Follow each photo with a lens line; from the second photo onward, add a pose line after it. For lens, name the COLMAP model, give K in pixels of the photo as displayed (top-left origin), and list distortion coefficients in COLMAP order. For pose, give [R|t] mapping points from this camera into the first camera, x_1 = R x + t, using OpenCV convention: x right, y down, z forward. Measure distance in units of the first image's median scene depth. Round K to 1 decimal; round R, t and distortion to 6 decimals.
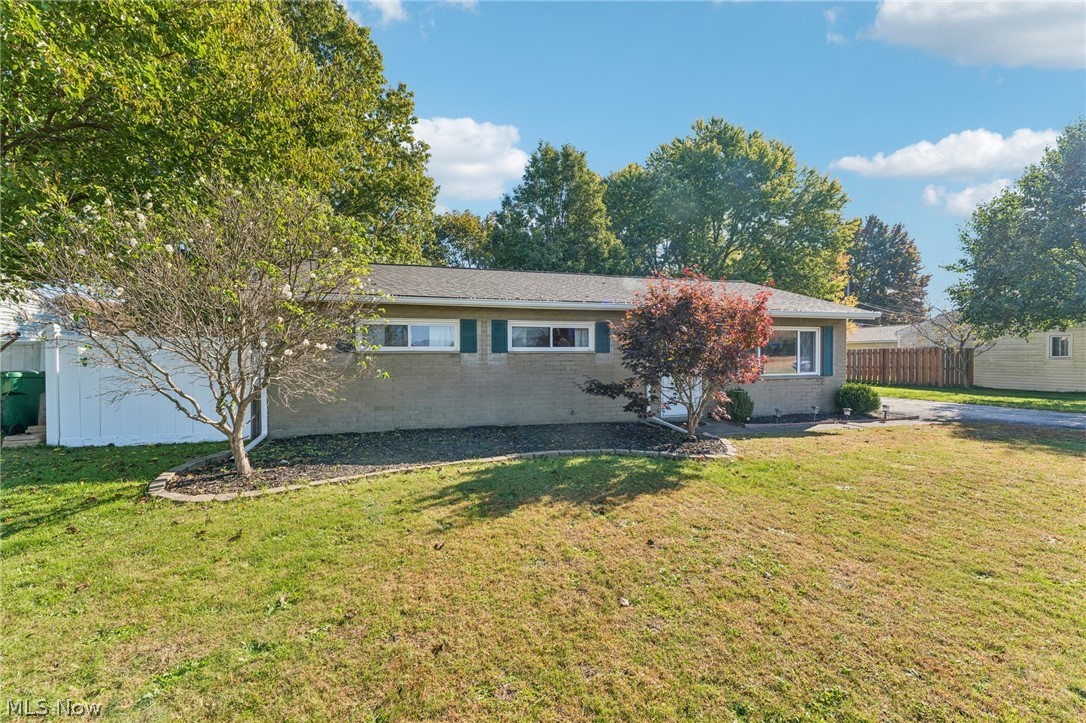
lens RADIAL K [[428.6, 0, 541.1], [0, 428.6, 364.1], [0, 0, 1]] dist [-0.000938, -0.000110]
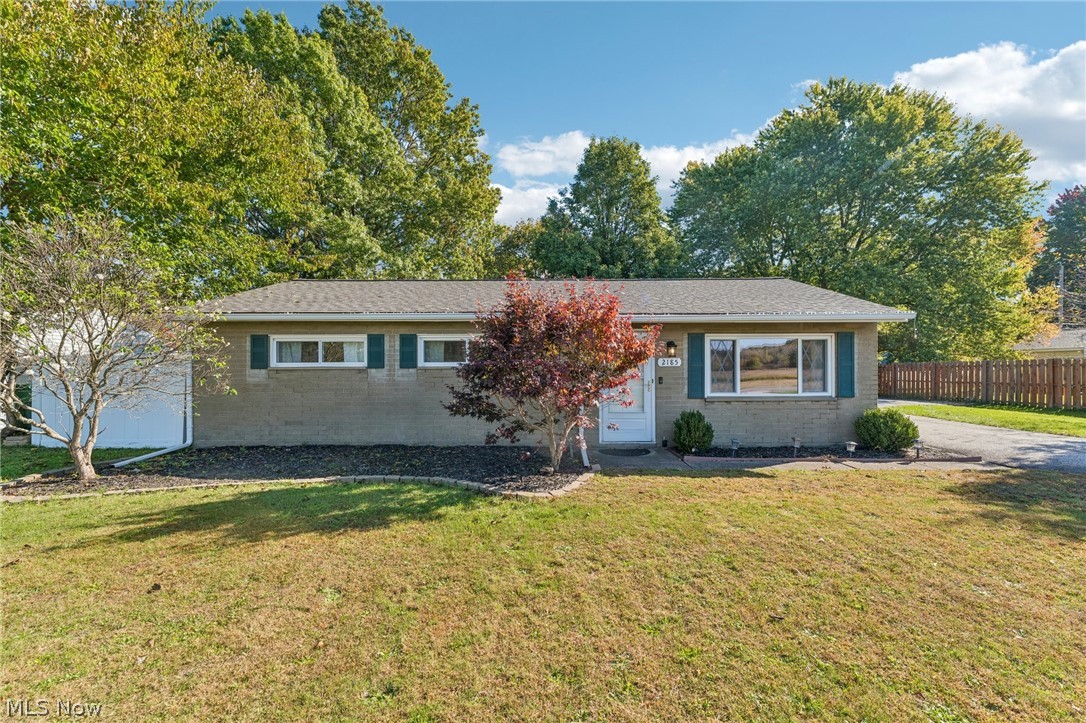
lens RADIAL K [[455.2, 0, 552.6], [0, 455.2, 370.2], [0, 0, 1]] dist [-0.002696, -0.000284]
pose [[0.963817, 0.000055, -0.266567, 0.479688], [-0.003809, 0.999901, -0.013564, -0.009824], [0.266539, 0.014088, 0.963721, 0.110482]]
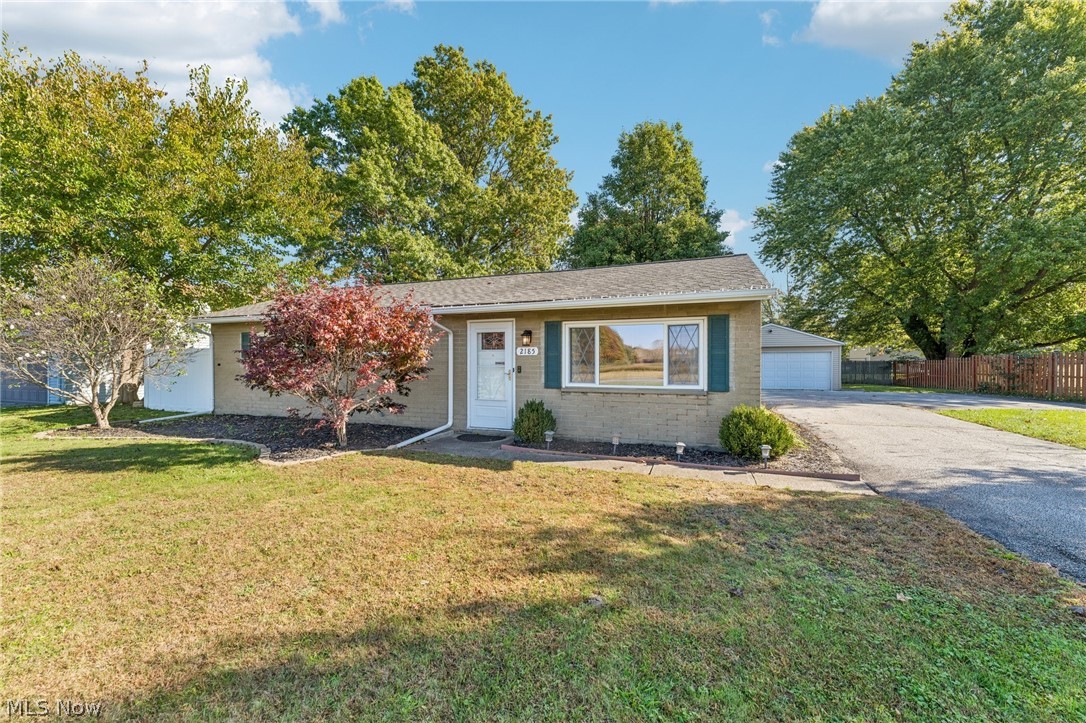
lens RADIAL K [[428.6, 0, 541.1], [0, 428.6, 364.1], [0, 0, 1]] dist [-0.000938, -0.000110]
pose [[0.802169, 0.007085, -0.597055, 1.047866], [-0.012078, 0.999918, -0.004362, -0.010139], [0.596974, 0.010710, 0.802189, 0.407743]]
